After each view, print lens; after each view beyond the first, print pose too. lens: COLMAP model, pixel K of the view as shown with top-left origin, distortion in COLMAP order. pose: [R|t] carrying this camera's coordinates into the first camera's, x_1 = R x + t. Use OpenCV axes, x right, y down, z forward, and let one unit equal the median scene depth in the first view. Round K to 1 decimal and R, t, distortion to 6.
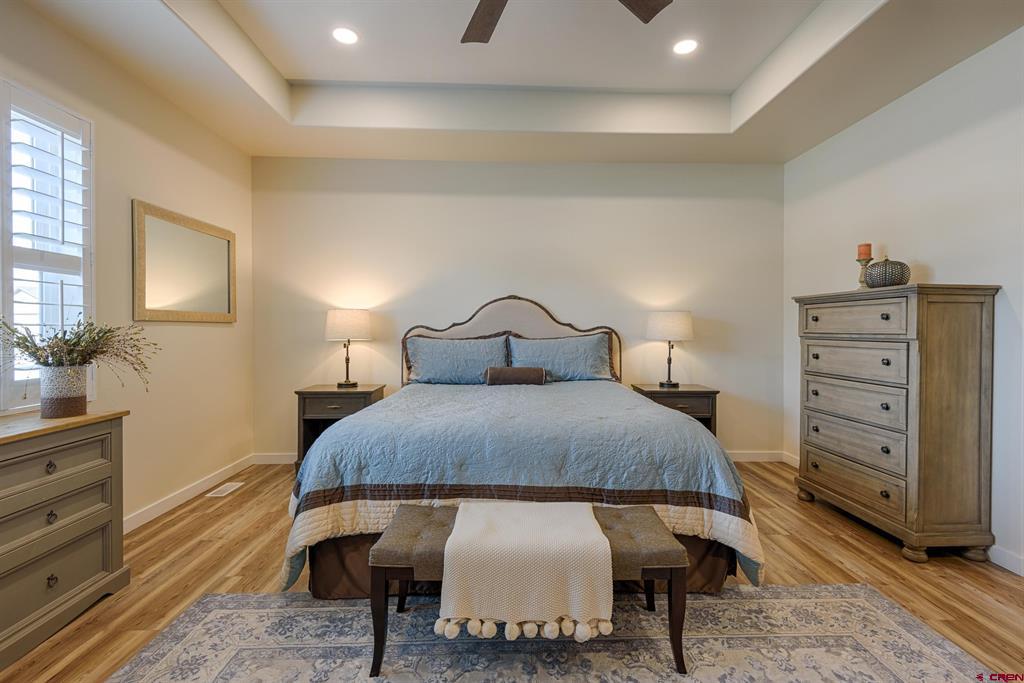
lens RADIAL K [[463.3, 0, 516.7], [0, 463.3, 330.3], [0, 0, 1]] dist [0.034863, -0.015985]
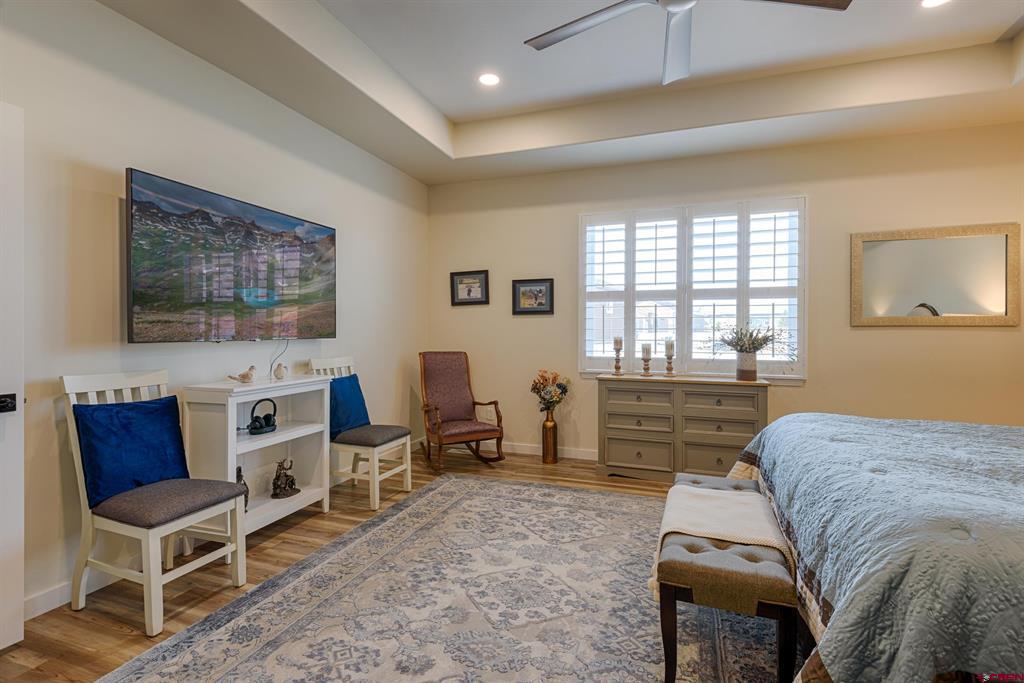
lens RADIAL K [[484.5, 0, 516.5], [0, 484.5, 331.4], [0, 0, 1]] dist [0.022834, -0.000069]
pose [[-0.361022, -0.002864, -0.932553, 0.999320], [-0.007286, 0.999973, -0.000250, 0.001706], [0.932529, 0.006704, -0.361033, 0.784133]]
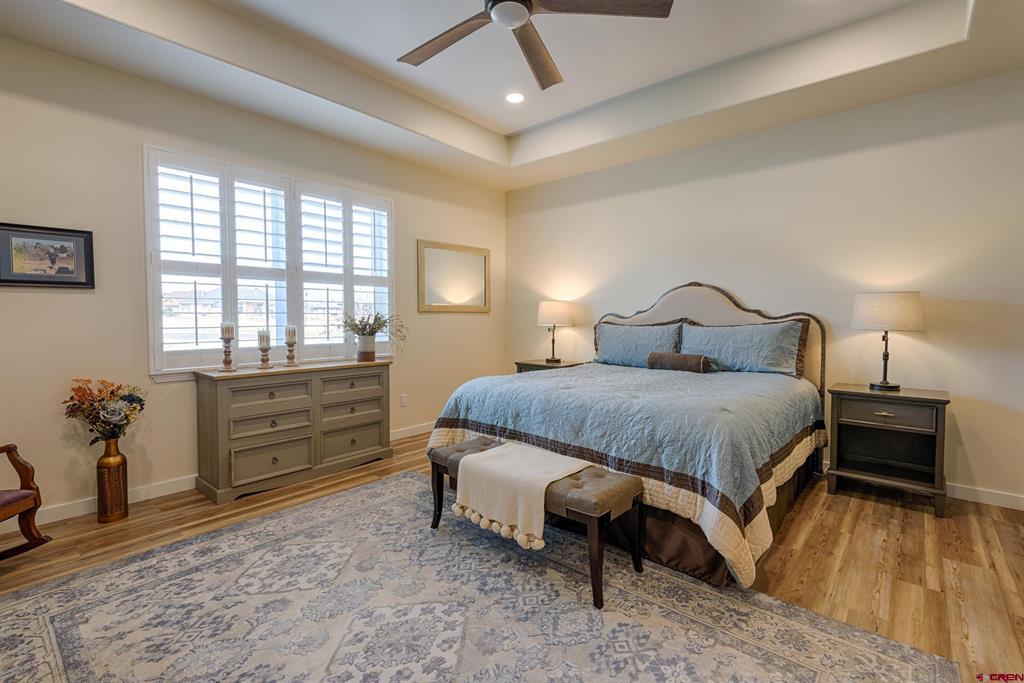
lens RADIAL K [[463.3, 0, 516.7], [0, 463.3, 330.3], [0, 0, 1]] dist [0.034863, -0.015985]
pose [[0.738367, 0.017430, -0.674173, 0.716208], [-0.001434, 0.999704, 0.024275, 0.006759], [0.674397, -0.016957, 0.738174, 0.008943]]
